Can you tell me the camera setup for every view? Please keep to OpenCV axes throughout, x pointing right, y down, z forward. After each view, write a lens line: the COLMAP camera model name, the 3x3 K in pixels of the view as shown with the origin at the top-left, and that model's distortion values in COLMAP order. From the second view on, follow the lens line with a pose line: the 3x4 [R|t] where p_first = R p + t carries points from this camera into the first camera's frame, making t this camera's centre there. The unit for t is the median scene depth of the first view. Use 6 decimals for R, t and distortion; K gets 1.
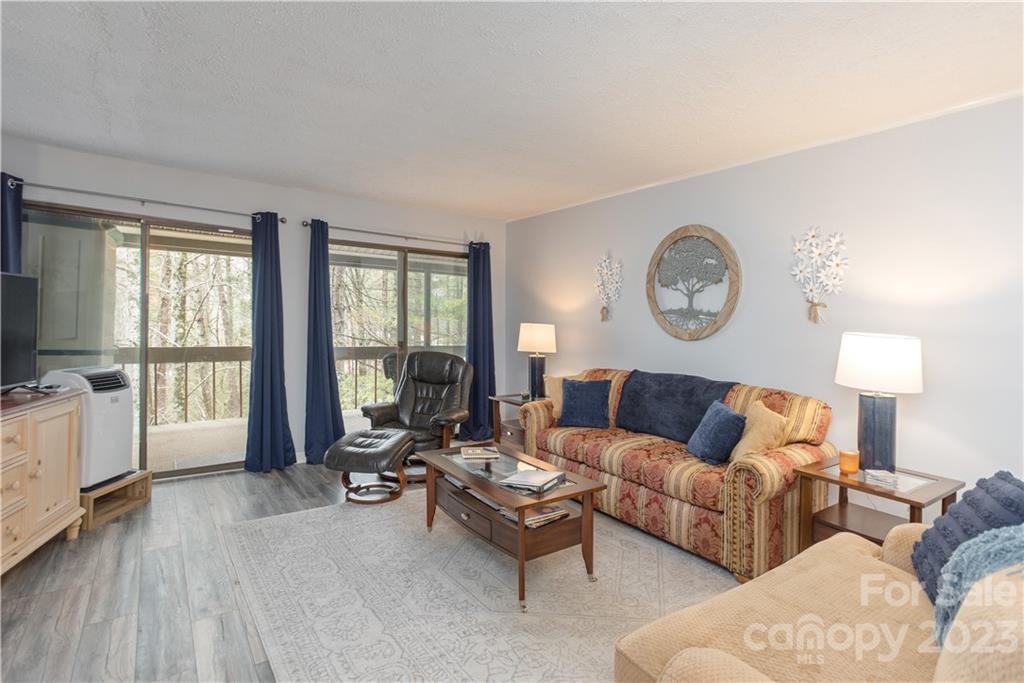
lens RADIAL K [[504.1, 0, 511.7], [0, 504.1, 328.5], [0, 0, 1]] dist [-0.000443, -0.000067]
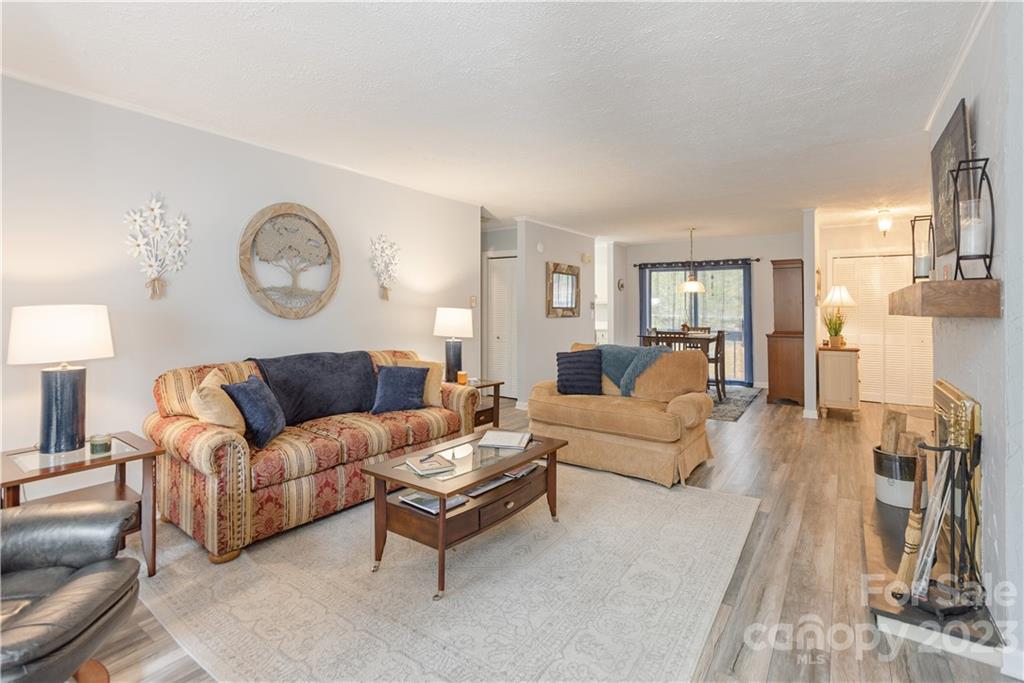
lens RADIAL K [[496.0, 0, 486.8], [0, 496.0, 295.9], [0, 0, 1]] dist [-0.000441, -0.000076]
pose [[-0.312948, -0.012270, 0.949691, -0.704489], [-0.008544, 0.999912, 0.010103, -0.035237], [-0.949732, -0.004952, -0.313026, 0.950527]]
